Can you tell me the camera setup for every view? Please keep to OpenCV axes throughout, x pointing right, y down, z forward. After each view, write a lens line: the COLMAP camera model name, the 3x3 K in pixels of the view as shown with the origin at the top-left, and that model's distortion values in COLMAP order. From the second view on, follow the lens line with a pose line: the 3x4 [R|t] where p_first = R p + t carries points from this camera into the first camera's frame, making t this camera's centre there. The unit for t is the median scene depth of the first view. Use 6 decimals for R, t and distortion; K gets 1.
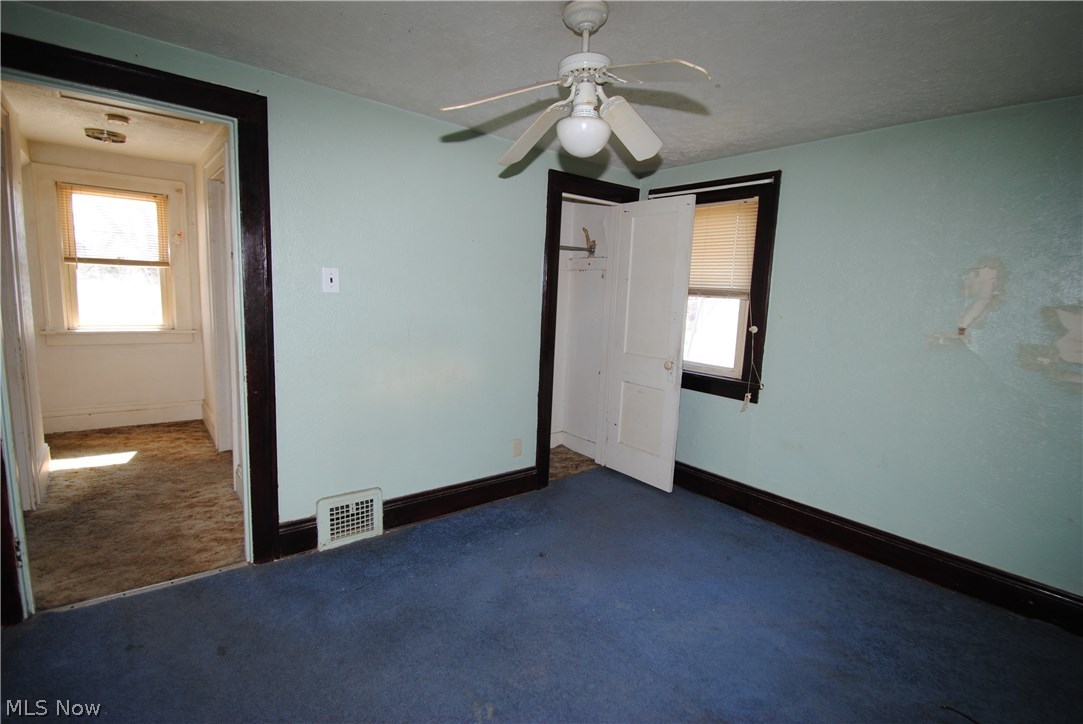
lens RADIAL K [[505.8, 0, 544.1], [0, 505.8, 361.4], [0, 0, 1]] dist [-0.005058, -0.001146]
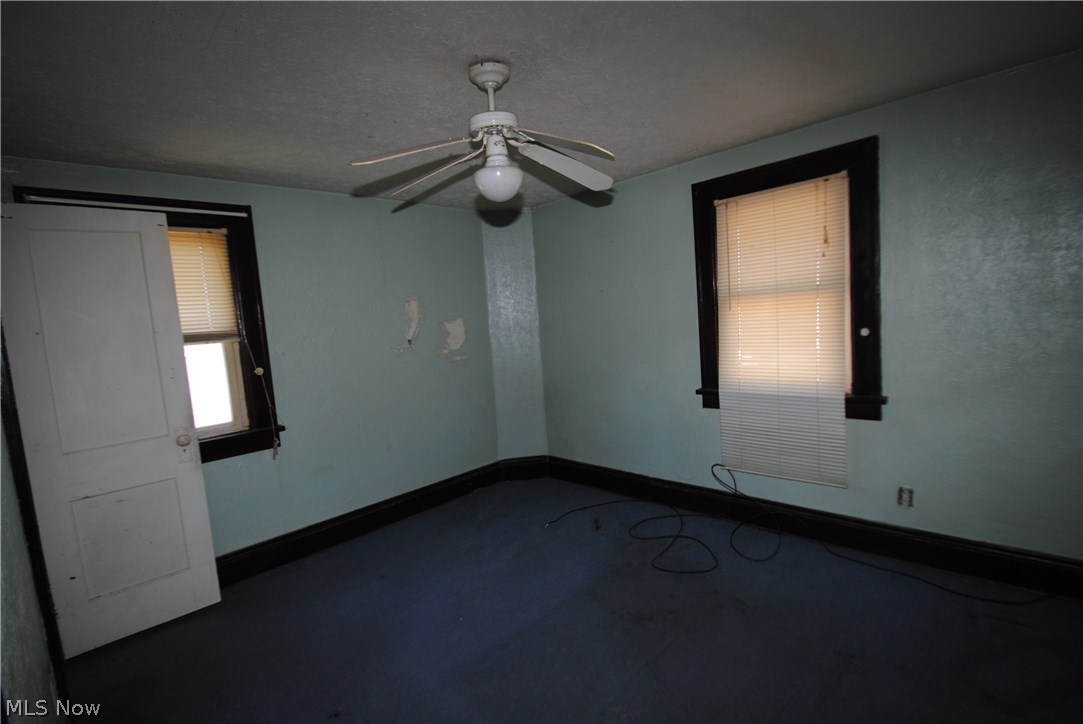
lens RADIAL K [[520.9, 0, 541.5], [0, 520.9, 362.0], [0, 0, 1]] dist [0.000516, -0.000029]
pose [[-0.125310, -0.130609, 0.983483, -0.619680], [0.201272, 0.967337, 0.154109, -0.129276], [-0.971487, 0.217259, -0.094929, 0.612589]]
